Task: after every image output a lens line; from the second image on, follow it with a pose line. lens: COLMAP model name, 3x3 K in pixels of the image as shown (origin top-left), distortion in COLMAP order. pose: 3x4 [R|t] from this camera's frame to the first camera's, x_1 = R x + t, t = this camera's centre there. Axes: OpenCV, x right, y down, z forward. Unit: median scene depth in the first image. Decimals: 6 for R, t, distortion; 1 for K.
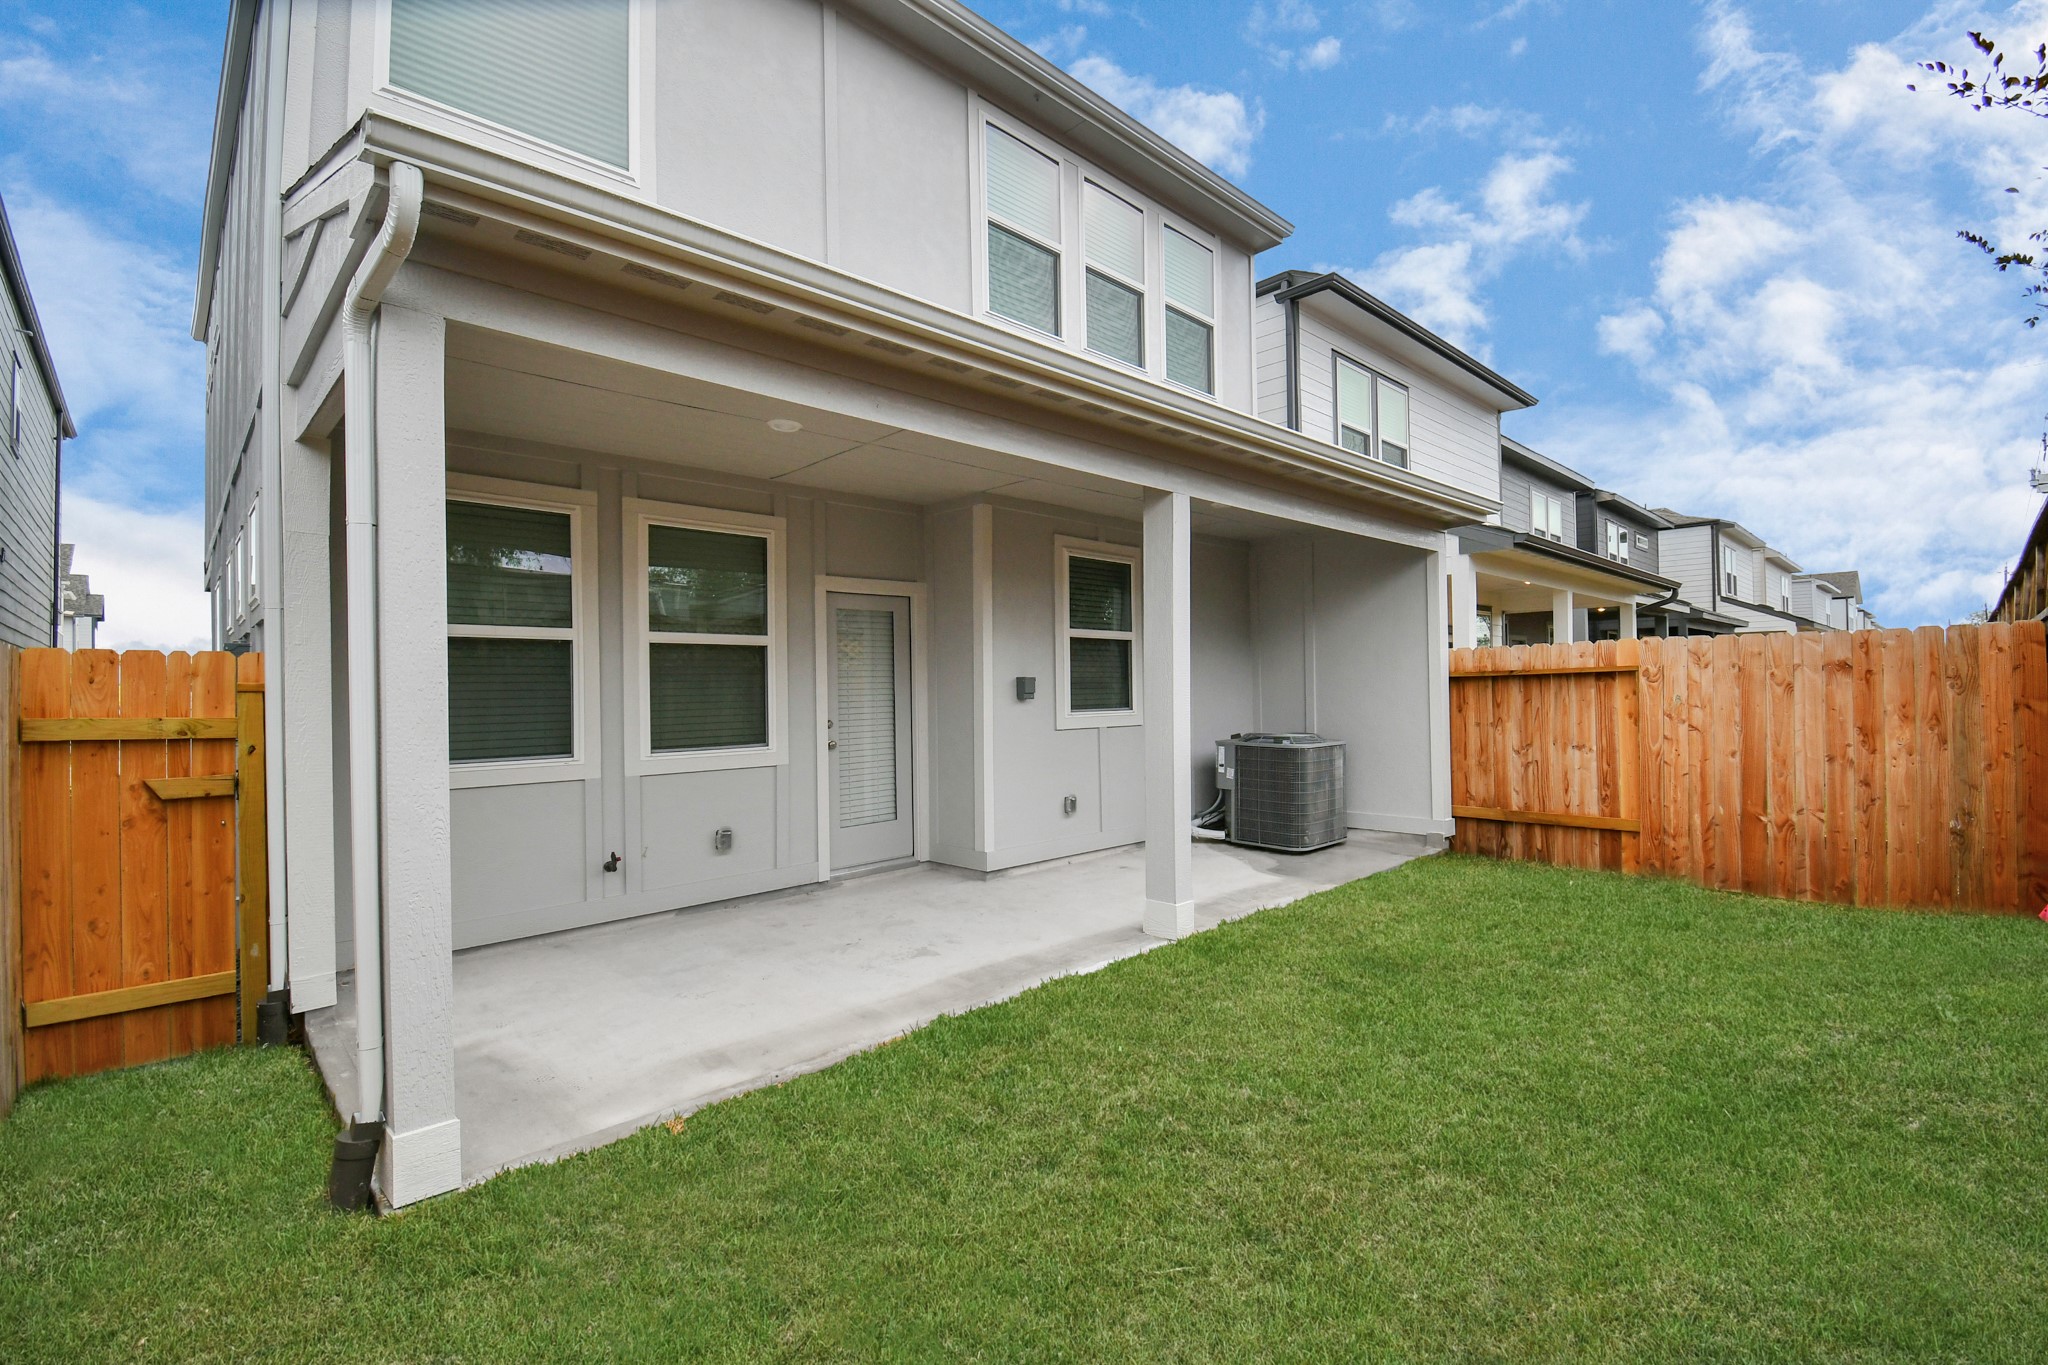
lens RADIAL K [[912.3, 0, 1024.0], [0, 912.3, 682.5], [0, 0, 1]] dist [0.000204, 0.000013]
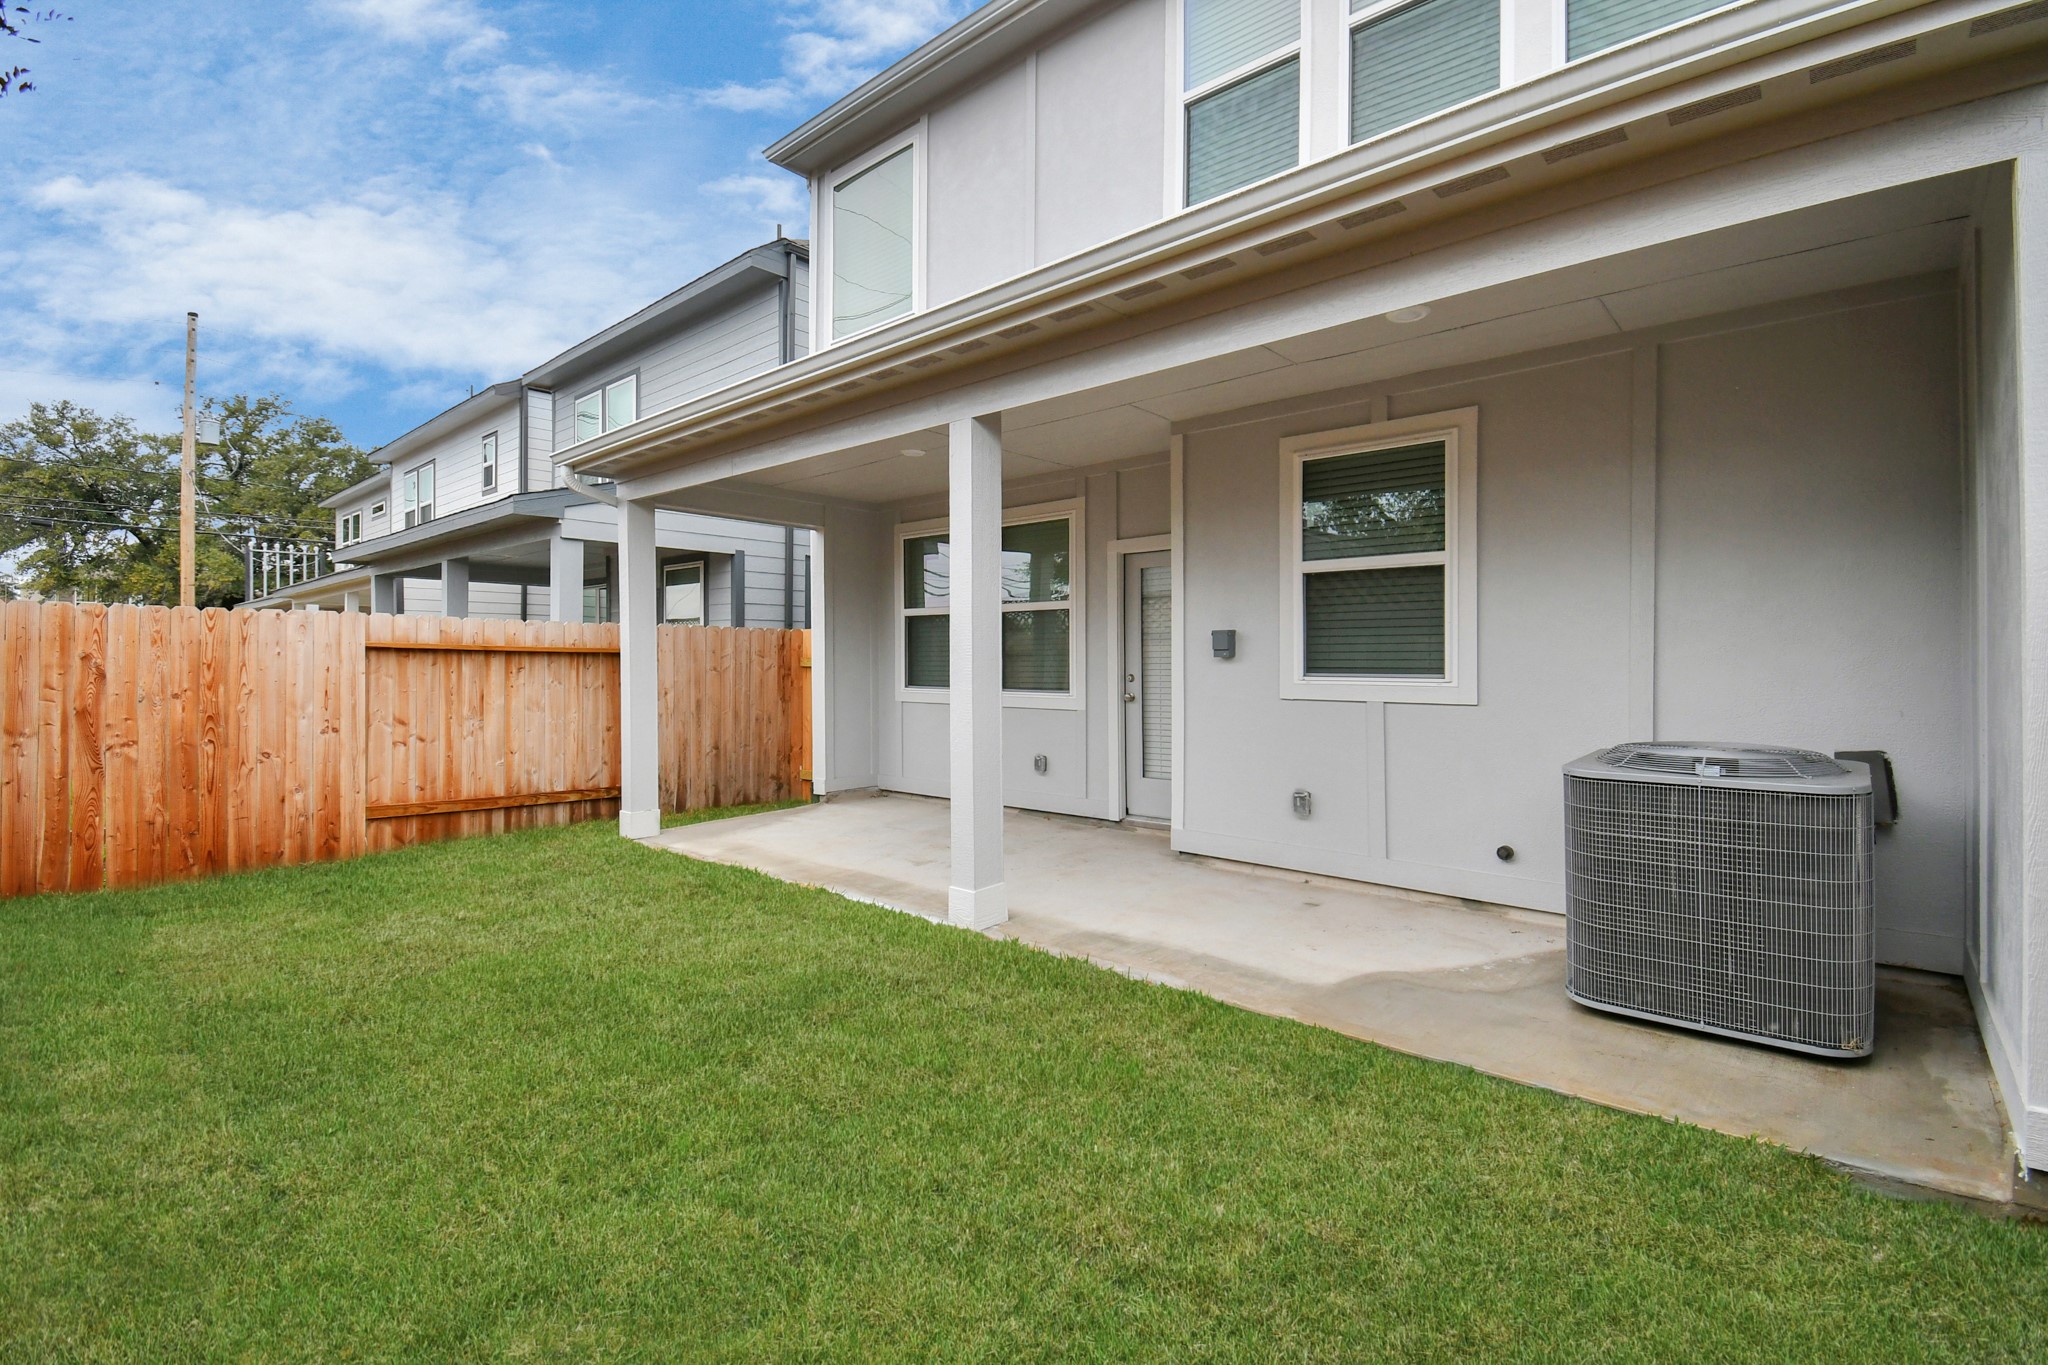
lens RADIAL K [[917.5, 0, 1024.2], [0, 917.5, 662.6], [0, 0, 1]] dist [0.000497, 0.000019]
pose [[0.062667, 0.017365, -0.997883, 0.835832], [0.007855, 0.999809, 0.017892, 0.007308], [0.998004, -0.008960, 0.062519, 0.794634]]
